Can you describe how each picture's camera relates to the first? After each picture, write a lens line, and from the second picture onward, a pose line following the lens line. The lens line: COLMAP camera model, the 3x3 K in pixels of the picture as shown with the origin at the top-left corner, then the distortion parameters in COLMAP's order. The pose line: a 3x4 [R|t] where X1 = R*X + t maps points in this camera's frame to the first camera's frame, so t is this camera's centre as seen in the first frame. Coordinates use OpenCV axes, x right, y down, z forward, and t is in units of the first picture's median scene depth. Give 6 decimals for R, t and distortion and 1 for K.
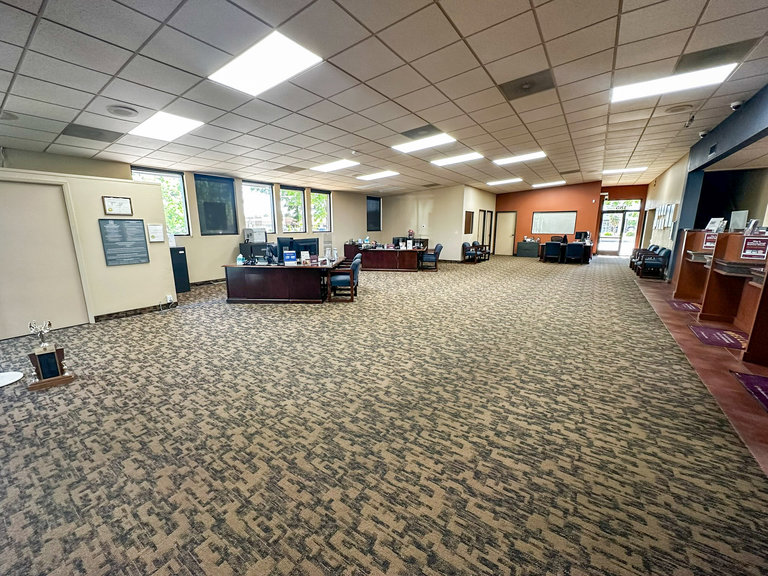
lens RADIAL K [[304.7, 0, 384.0], [0, 304.7, 288.0], [0, 0, 1]] dist [-0.000661, -0.000224]
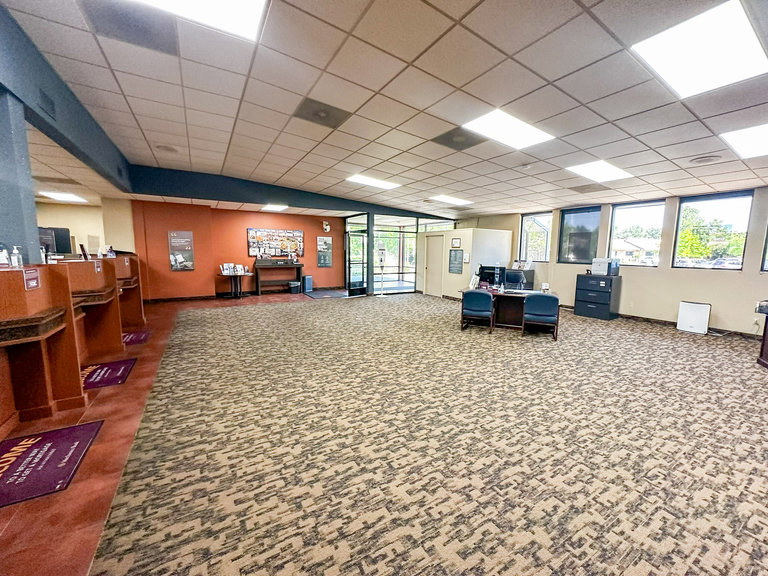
lens RADIAL K [[304.7, 0, 384.0], [0, 304.7, 288.0], [0, 0, 1]] dist [-0.000661, -0.000224]
pose [[-0.415372, 0.104821, -0.903592, 1.242642], [-0.192248, 0.960785, 0.199830, -0.330376], [0.889104, 0.256718, -0.378932, 1.577636]]
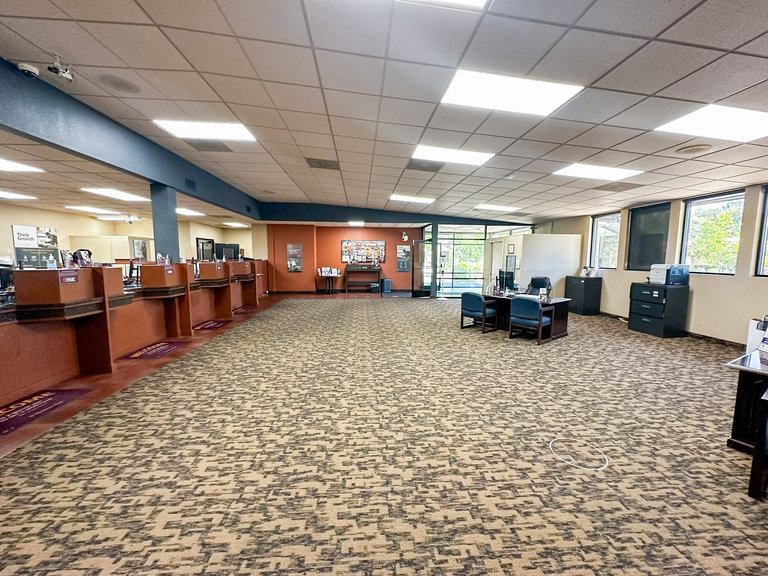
lens RADIAL K [[304.6, 0, 387.7], [0, 304.6, 292.2], [0, 0, 1]] dist [-0.006543, -0.000113]
pose [[-0.771801, 0.068097, -0.632208, 1.104491], [-0.132126, 0.955373, 0.264206, -0.466069], [0.621986, 0.287446, -0.728360, 2.250743]]
